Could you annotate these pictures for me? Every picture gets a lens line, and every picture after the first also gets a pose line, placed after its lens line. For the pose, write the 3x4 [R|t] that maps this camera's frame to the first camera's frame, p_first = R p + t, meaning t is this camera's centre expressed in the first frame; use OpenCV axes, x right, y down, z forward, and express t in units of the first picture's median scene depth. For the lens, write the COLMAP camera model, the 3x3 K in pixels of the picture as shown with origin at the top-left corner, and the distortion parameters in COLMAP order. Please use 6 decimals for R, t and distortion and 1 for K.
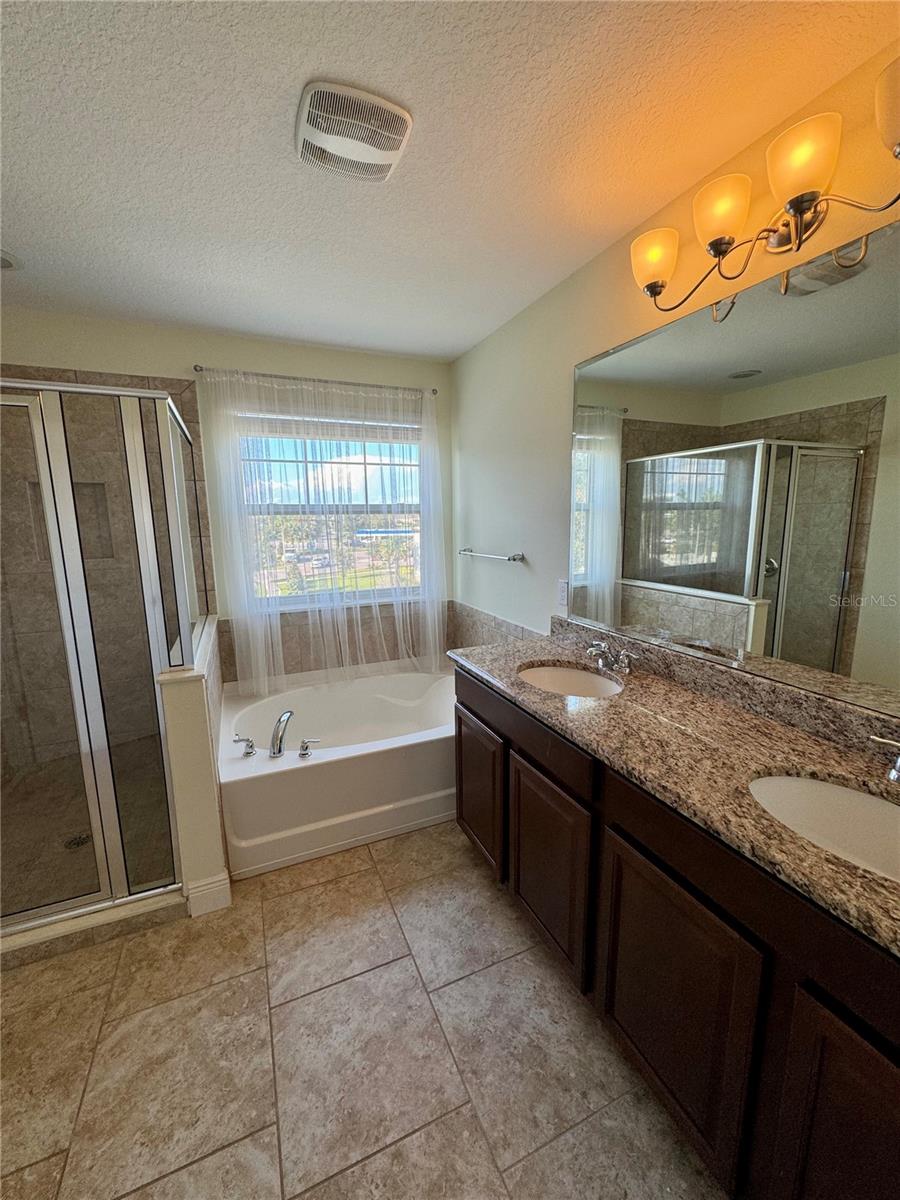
lens RADIAL K [[479.0, 0, 447.7], [0, 479.0, 597.1], [0, 0, 1]] dist [-0.002654, 0.000585]
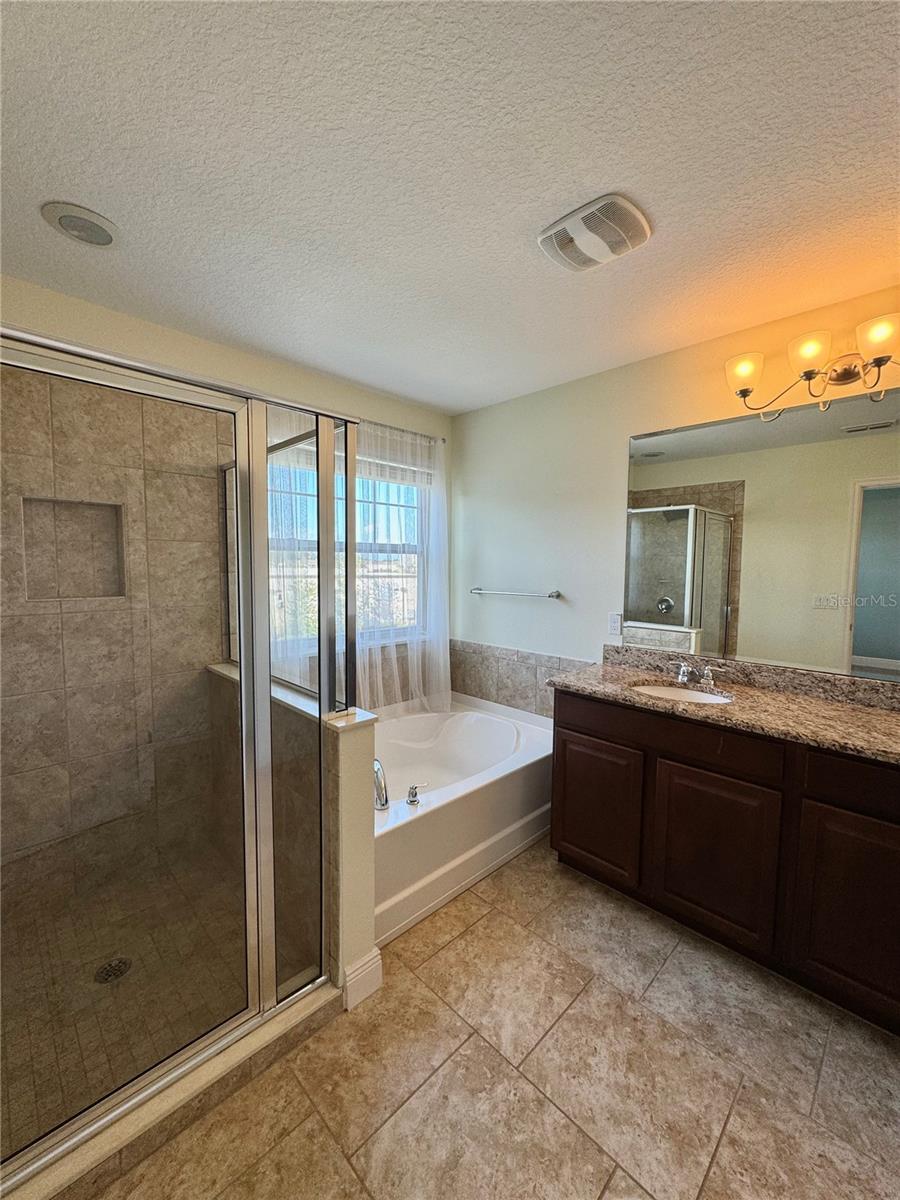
lens RADIAL K [[479.0, 0, 447.7], [0, 479.0, 597.1], [0, 0, 1]] dist [-0.002654, 0.000585]
pose [[0.933723, -0.003366, 0.357981, -0.687234], [0.038019, 0.995233, -0.089805, 0.019579], [-0.355972, 0.097463, 0.929400, 0.075361]]
